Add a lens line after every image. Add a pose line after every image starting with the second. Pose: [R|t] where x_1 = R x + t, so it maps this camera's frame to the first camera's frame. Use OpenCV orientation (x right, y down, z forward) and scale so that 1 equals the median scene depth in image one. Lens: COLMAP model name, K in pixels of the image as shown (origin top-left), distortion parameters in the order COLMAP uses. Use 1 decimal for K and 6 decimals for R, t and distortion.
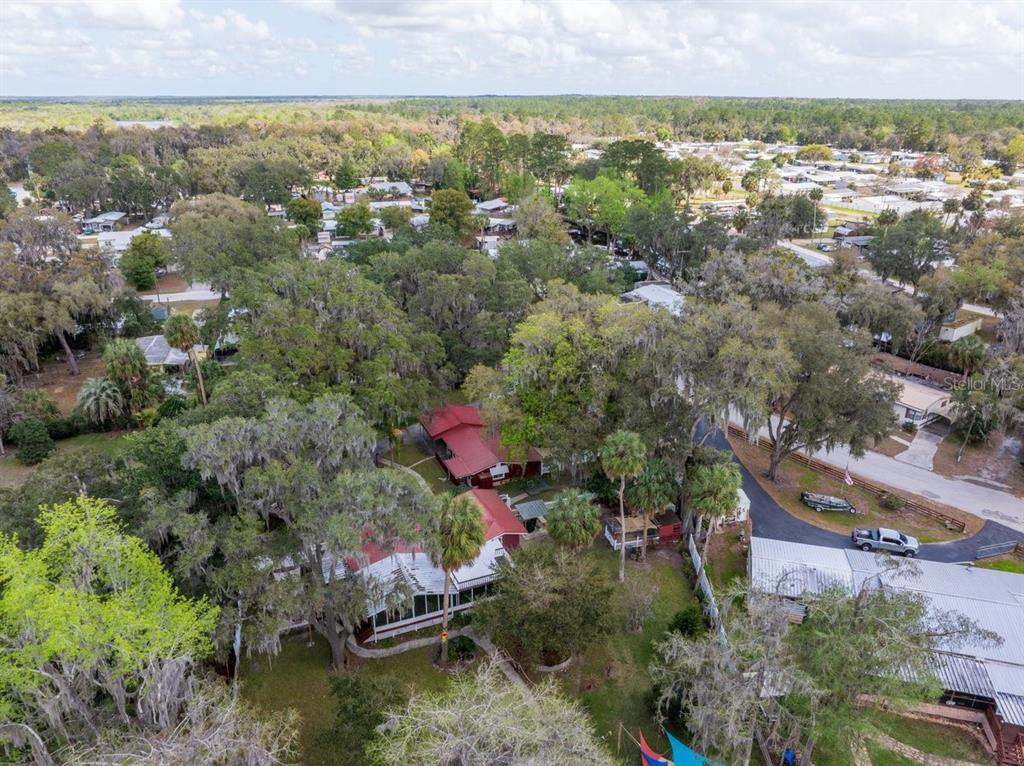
lens RADIAL K [[722.1, 0, 512.0], [0, 722.1, 383.0], [0, 0, 1]] dist [-0.042145, 0.002809]
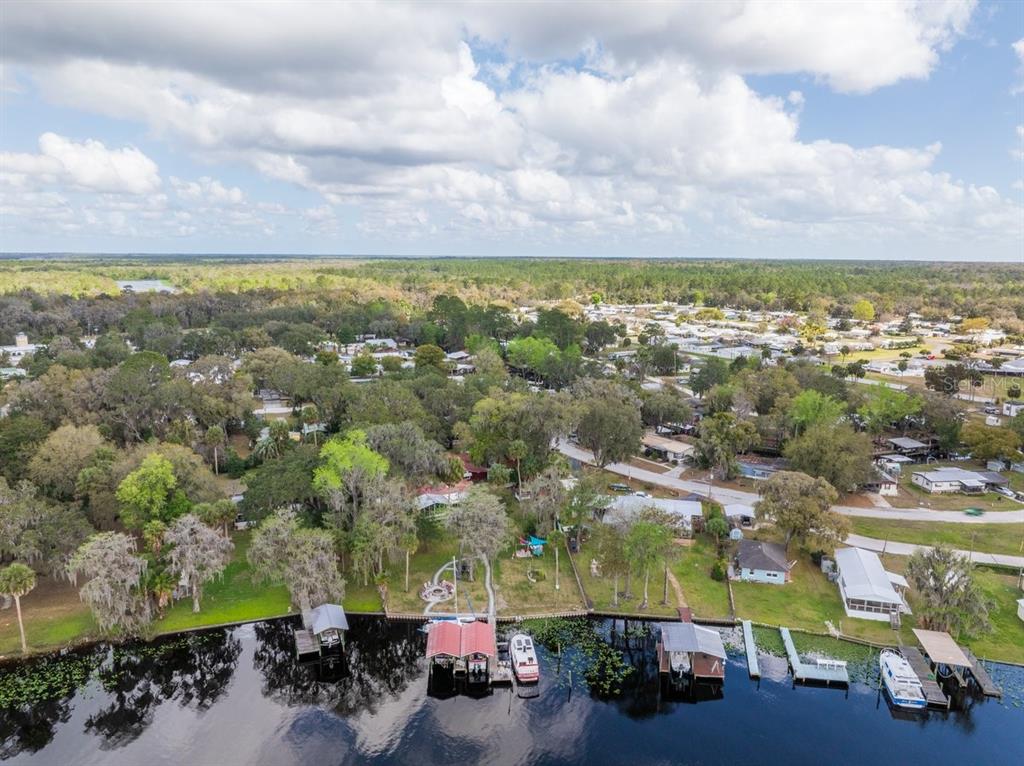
lens RADIAL K [[722.1, 0, 512.0], [0, 722.1, 383.0], [0, 0, 1]] dist [-0.042145, 0.002809]
pose [[0.998352, -0.004766, 0.057183, -0.001807], [0.016345, 0.978882, -0.203772, 0.069530], [-0.055004, 0.204371, 0.977347, -0.273514]]
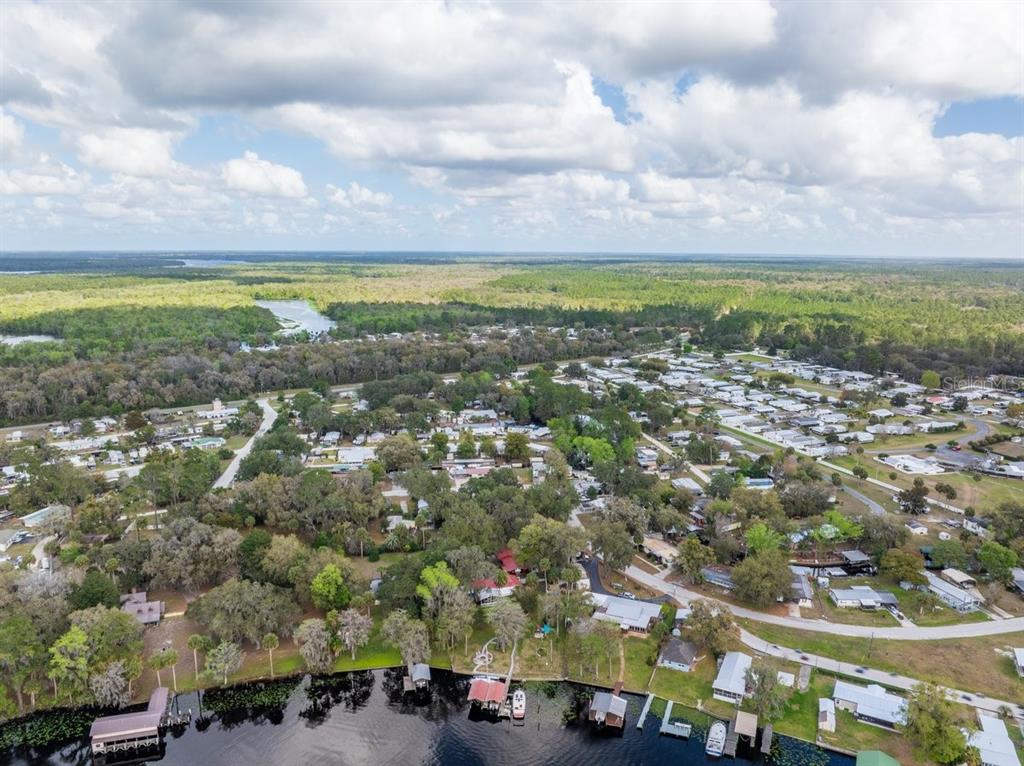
lens RADIAL K [[722.1, 0, 512.0], [0, 722.1, 383.0], [0, 0, 1]] dist [-0.042145, 0.002809]
pose [[0.993284, 0.024757, -0.113022, 0.072223], [-0.046503, 0.979889, -0.194047, -0.018532], [0.105945, 0.198000, 0.974460, -0.561881]]
